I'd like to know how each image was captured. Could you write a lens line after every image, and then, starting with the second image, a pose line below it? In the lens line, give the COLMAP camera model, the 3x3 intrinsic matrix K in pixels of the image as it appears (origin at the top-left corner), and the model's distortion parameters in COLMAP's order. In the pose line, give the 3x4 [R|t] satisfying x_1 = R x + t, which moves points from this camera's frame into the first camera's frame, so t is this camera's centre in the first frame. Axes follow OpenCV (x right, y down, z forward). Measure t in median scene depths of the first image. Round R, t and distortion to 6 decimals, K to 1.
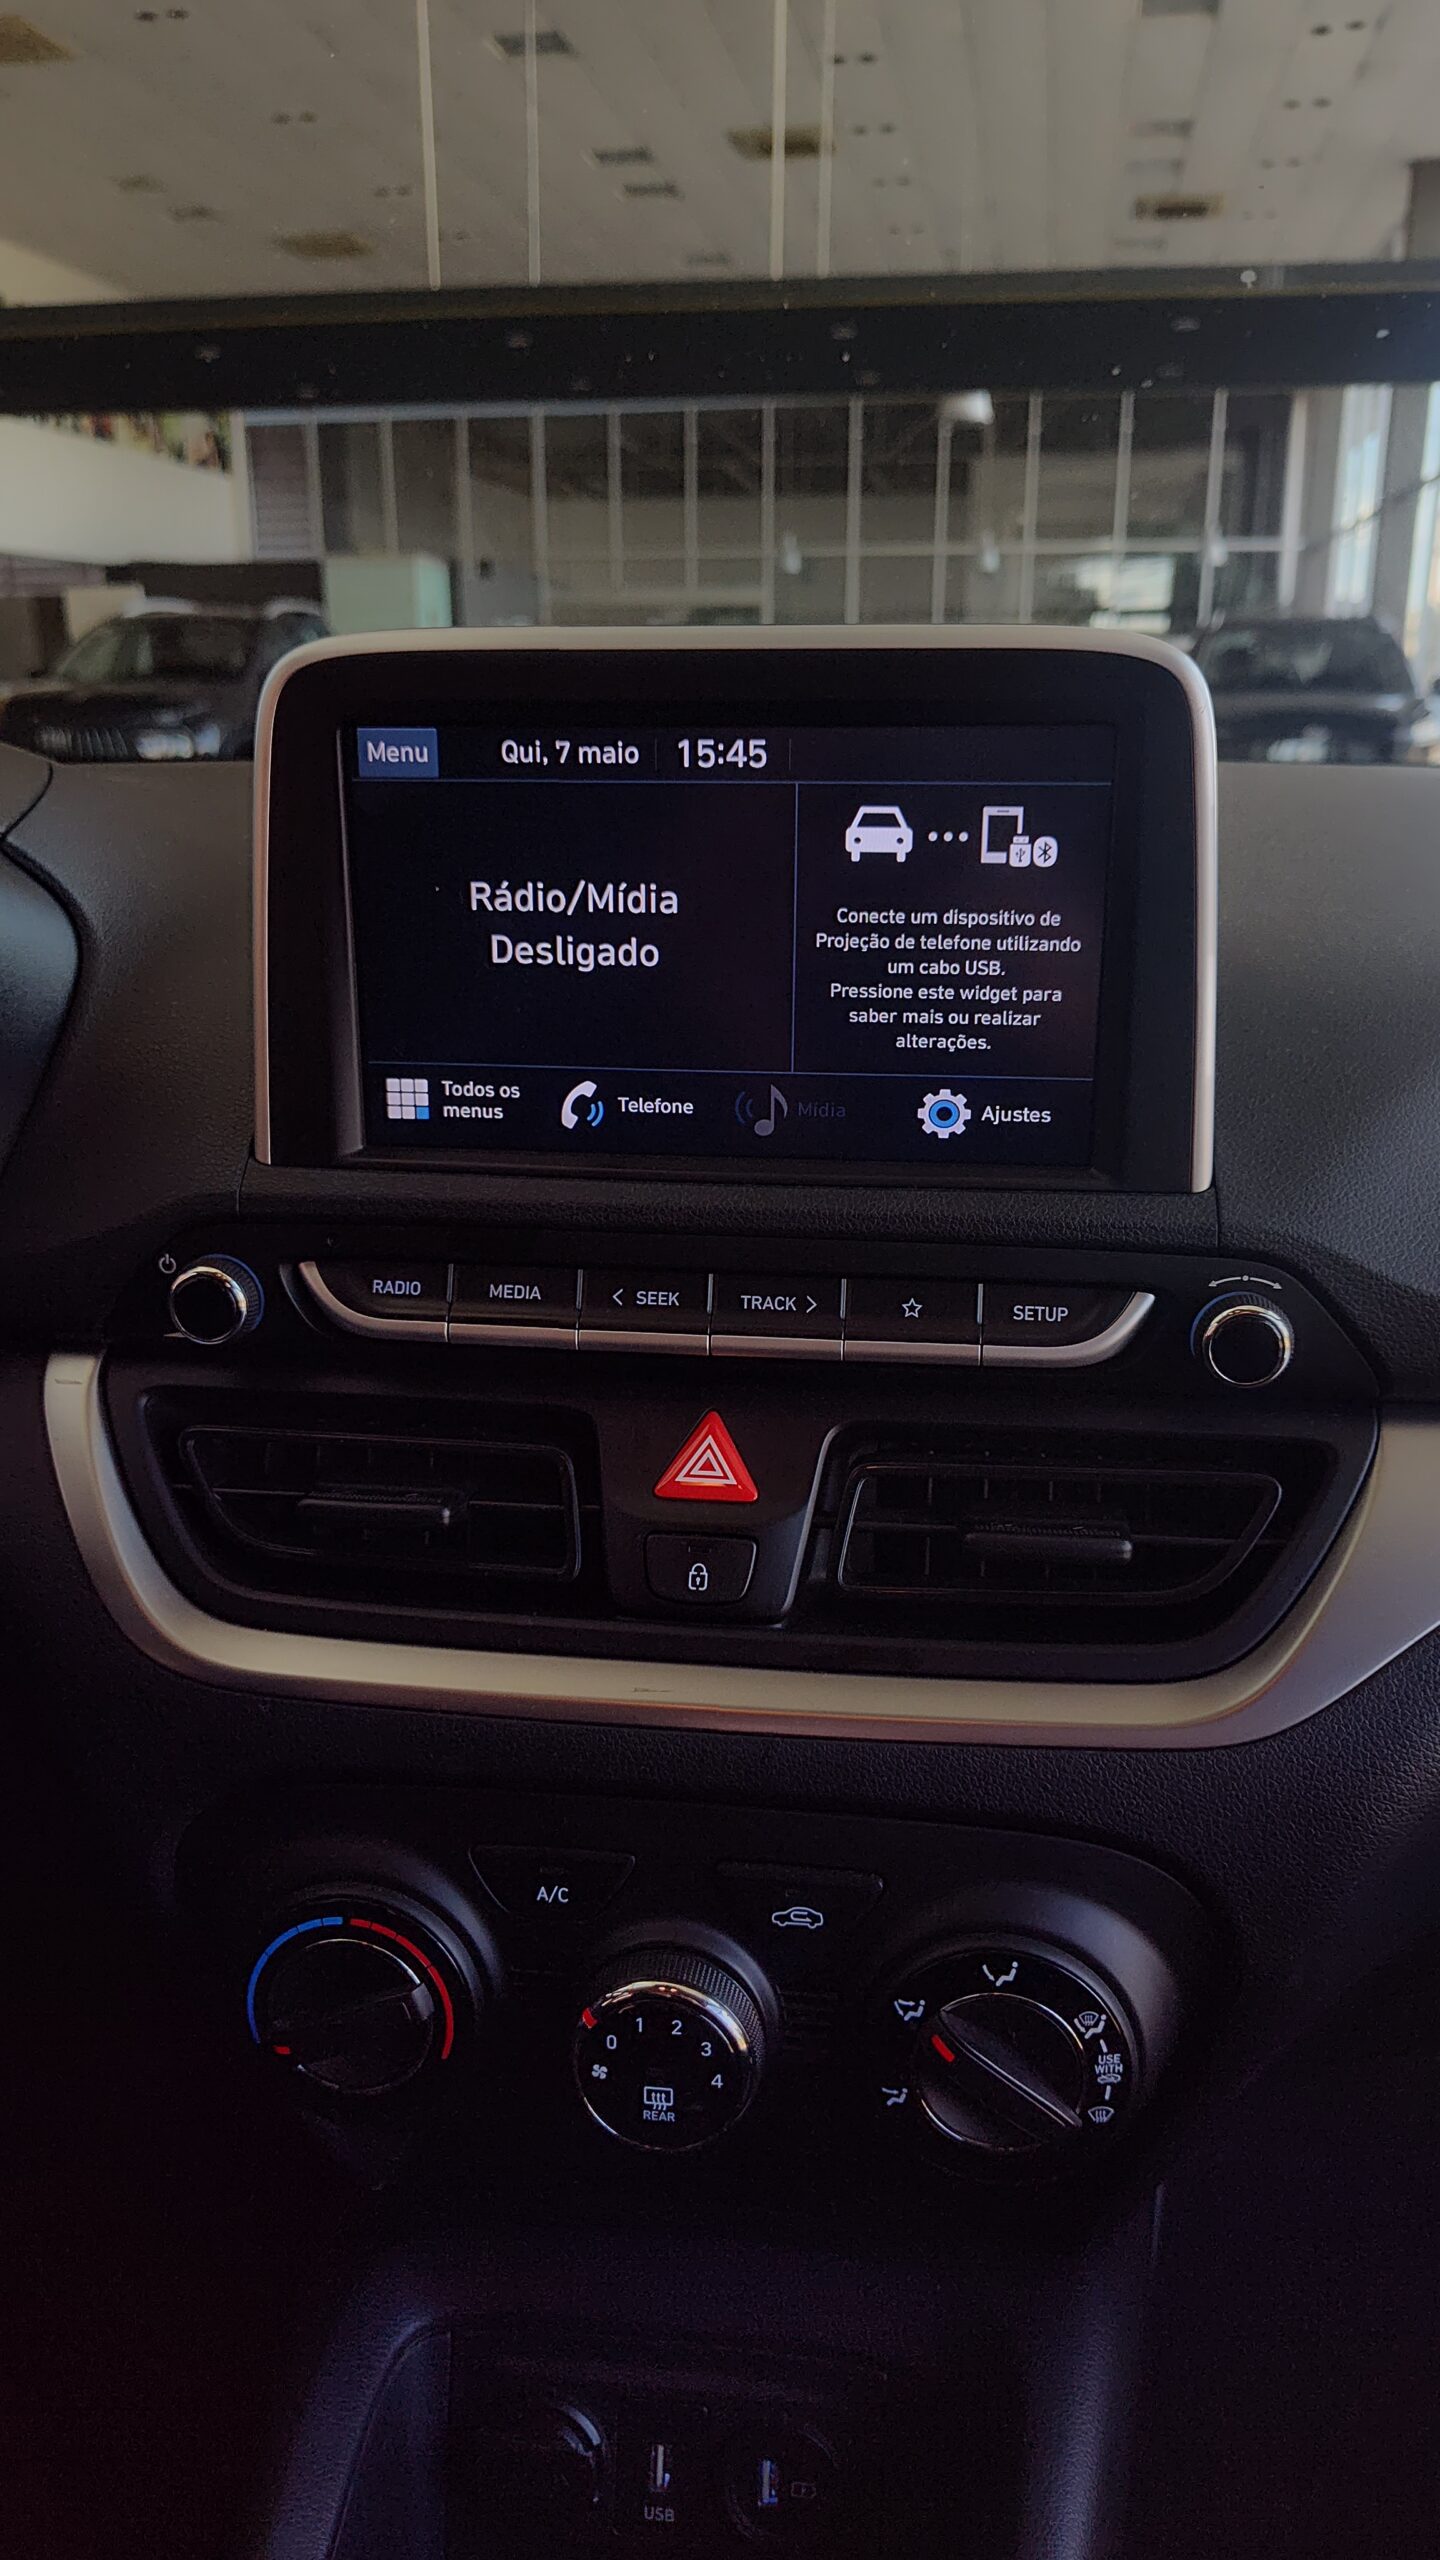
lens RADIAL K [[1759.9, 0, 723.2], [0, 1759.9, 1267.7], [0, 0, 1]] dist [0.015668, -0.001112]
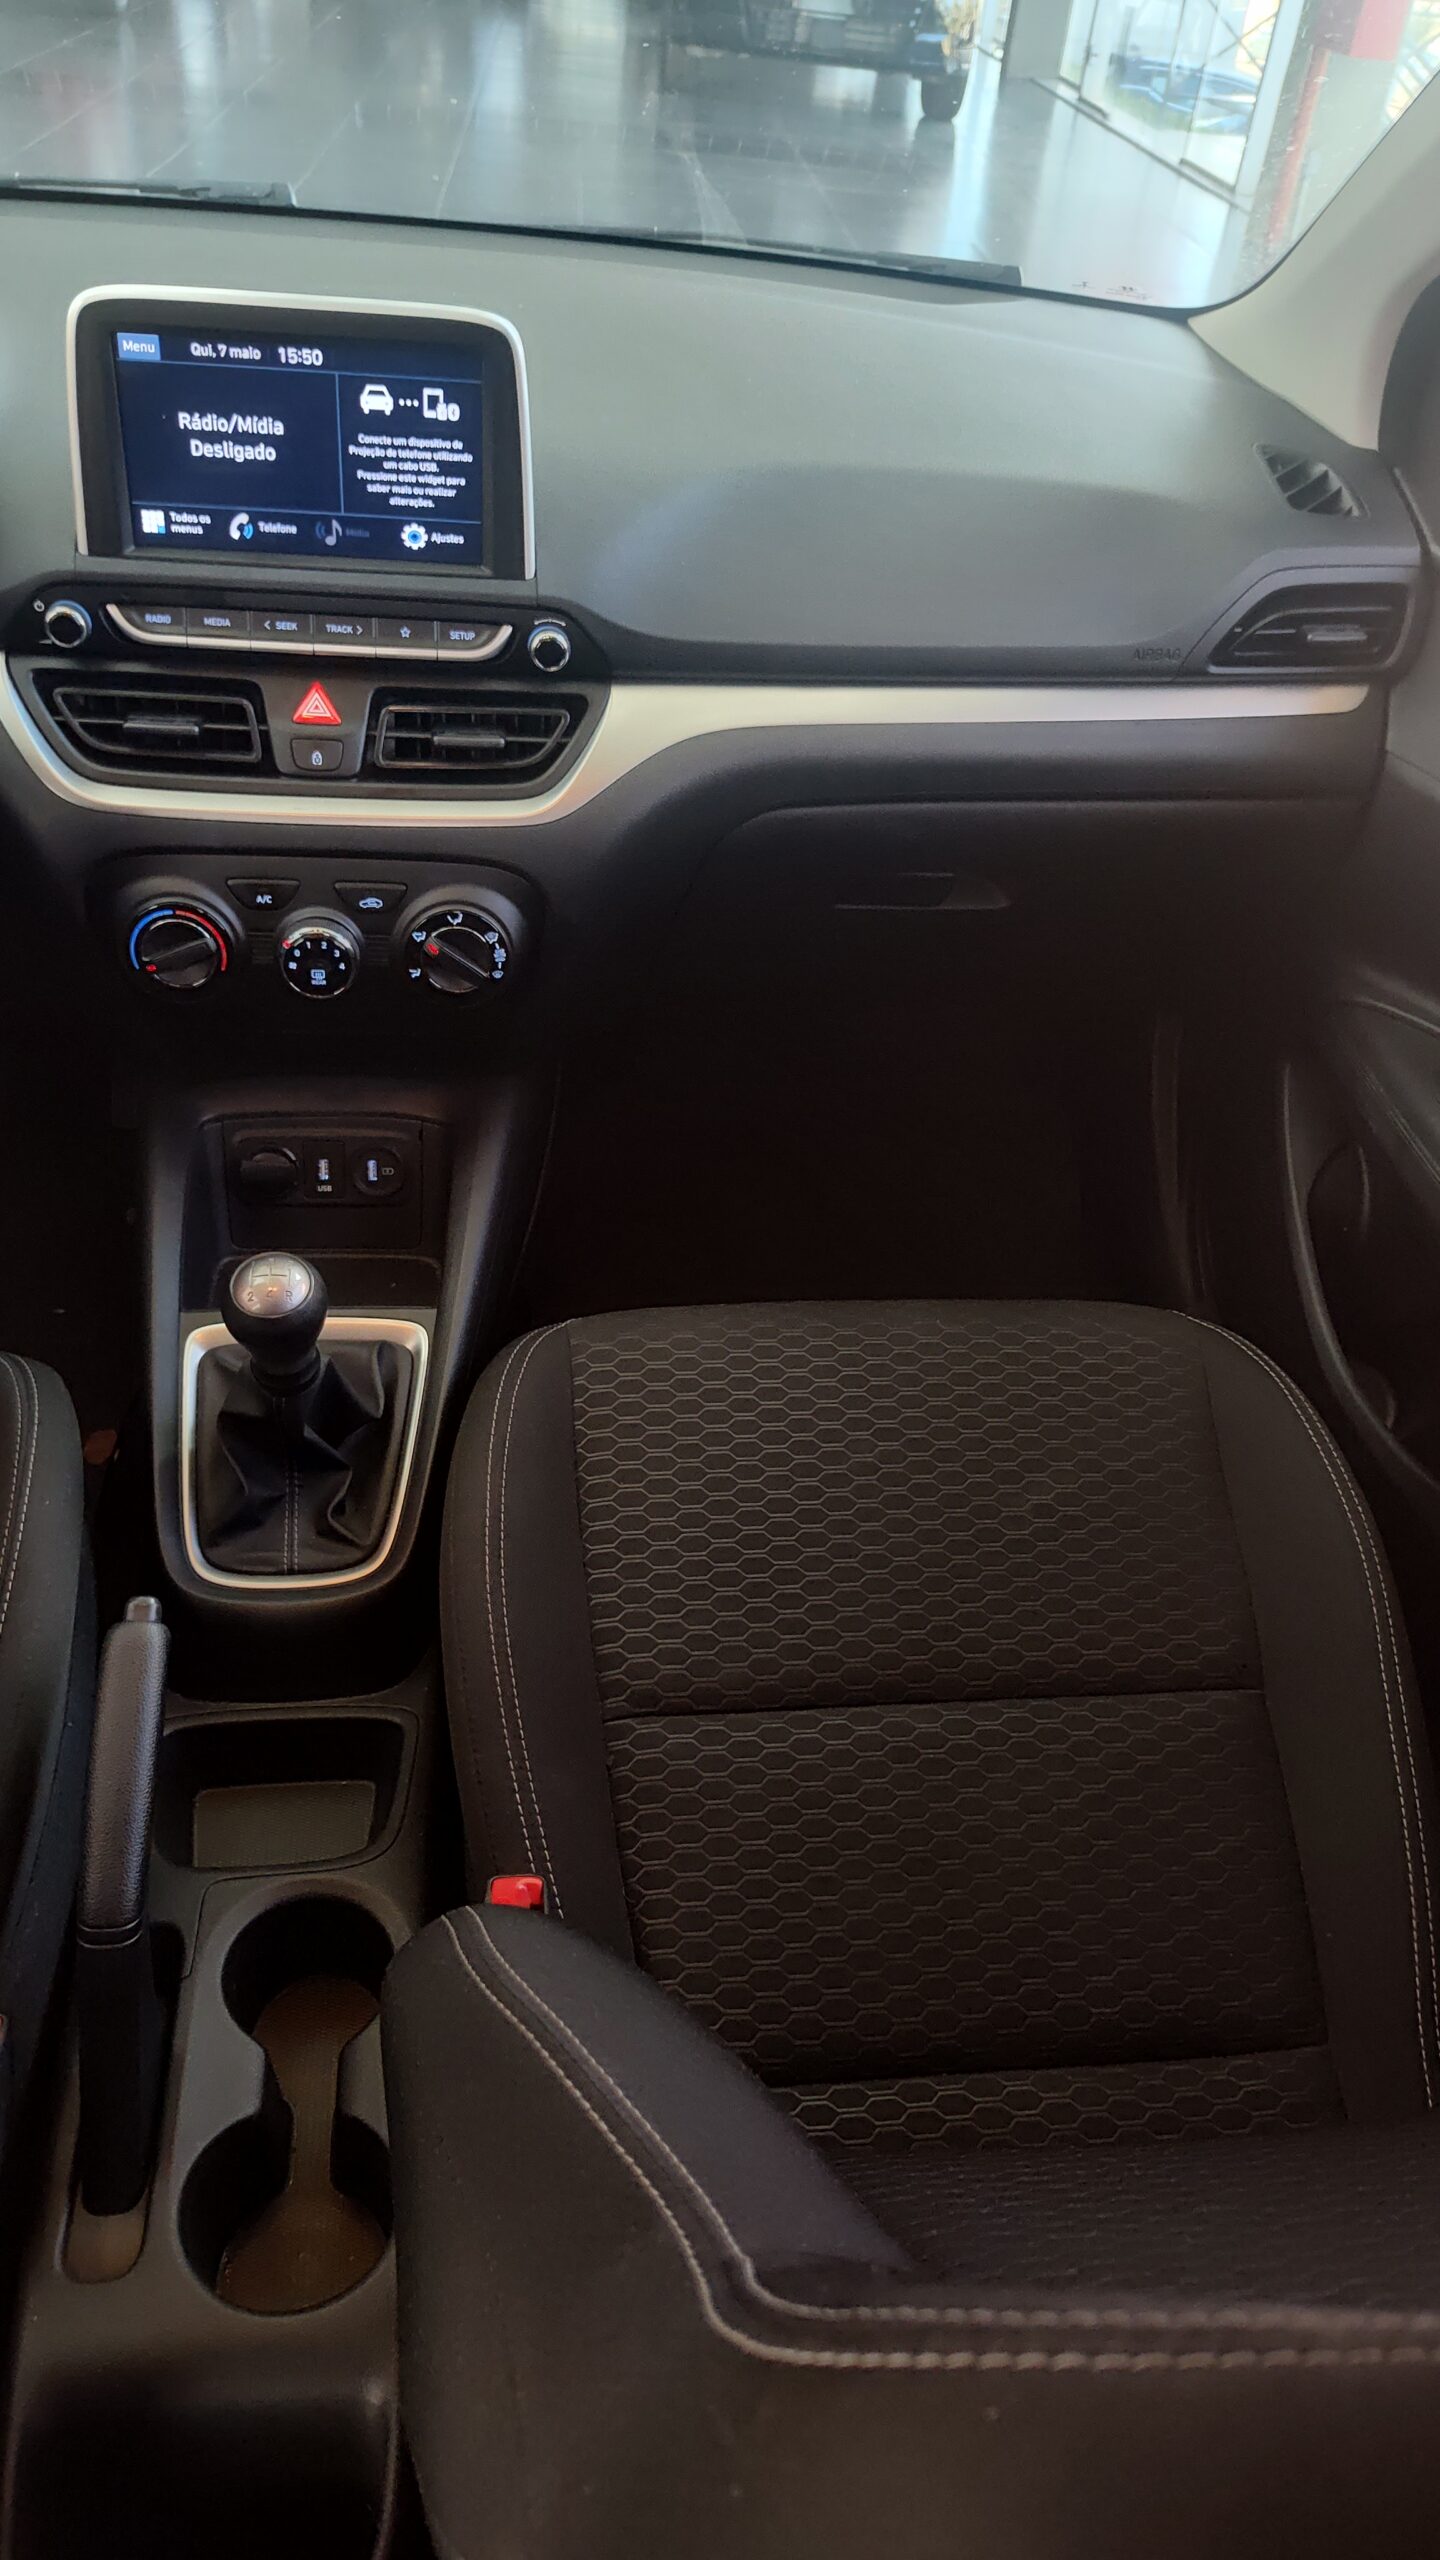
lens RADIAL K [[1764.9, 0, 720.0], [0, 1764.9, 1280.0], [0, 0, 1]] dist [0.046251, -0.056688]
pose [[0.968119, -0.083997, 0.235986, -0.106155], [-0.014842, 0.921209, 0.388785, -0.101175], [-0.250049, -0.379893, 0.890593, -1.416184]]
